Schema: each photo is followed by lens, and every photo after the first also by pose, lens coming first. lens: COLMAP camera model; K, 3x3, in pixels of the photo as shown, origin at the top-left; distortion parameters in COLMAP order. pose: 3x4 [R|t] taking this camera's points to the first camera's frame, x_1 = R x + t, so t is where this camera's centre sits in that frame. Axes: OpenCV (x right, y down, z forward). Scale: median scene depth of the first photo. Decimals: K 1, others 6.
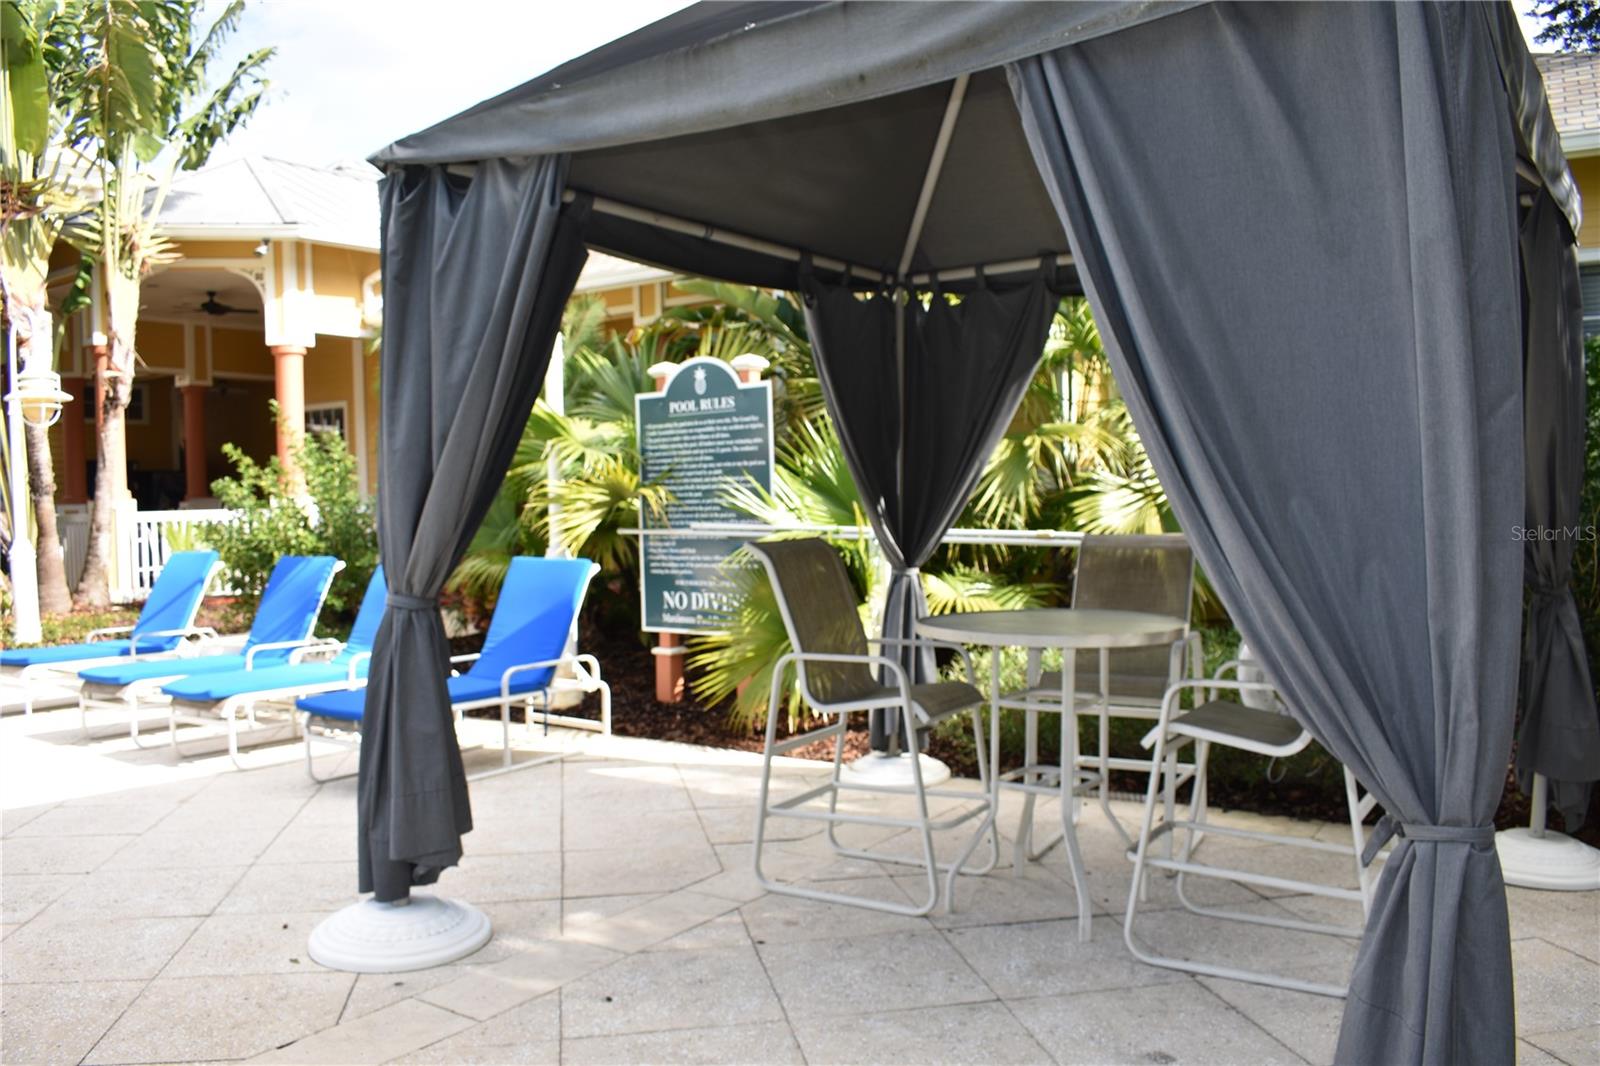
lens RADIAL K [[1238.8, 0, 798.2], [0, 1238.8, 534.6], [0, 0, 1]] dist [-0.097692, 0.017759]
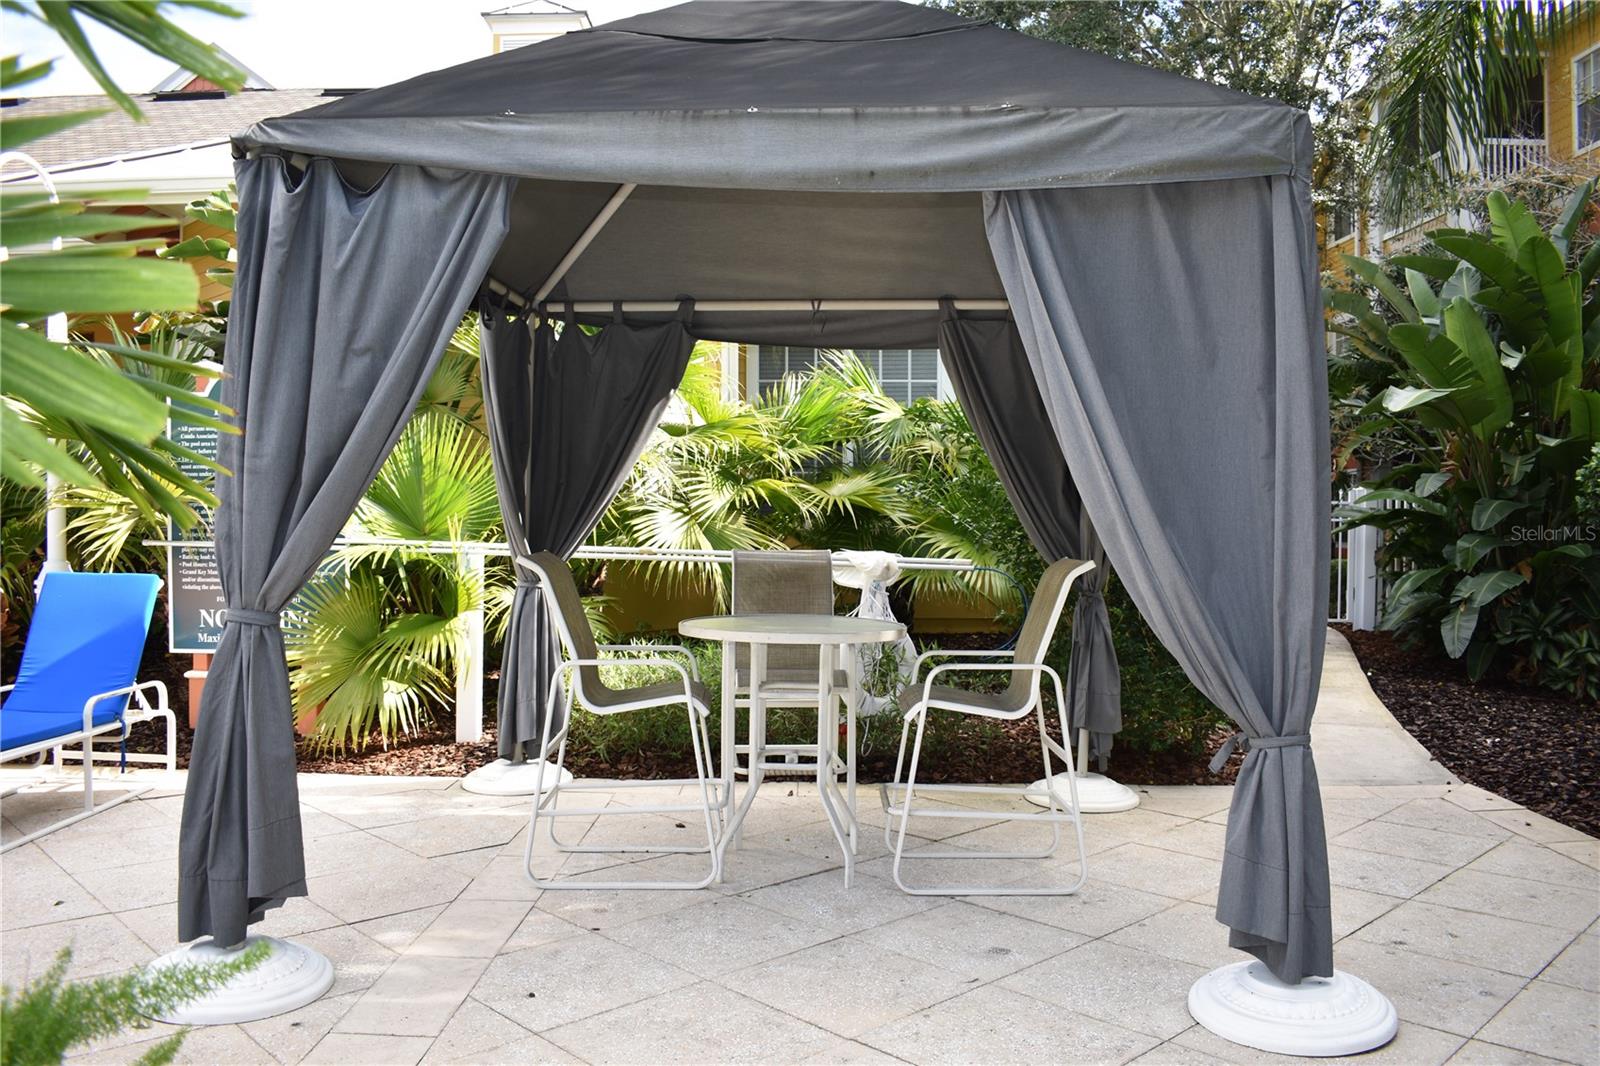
lens RADIAL K [[1238.8, 0, 812.6], [0, 1238.8, 539.2], [0, 0, 1]] dist [-0.097692, 0.017759]
pose [[0.832701, 0.013274, 0.553564, -0.442447], [-0.007487, 0.999891, -0.012715, 0.003995], [-0.553673, 0.006443, 0.832710, 0.003341]]
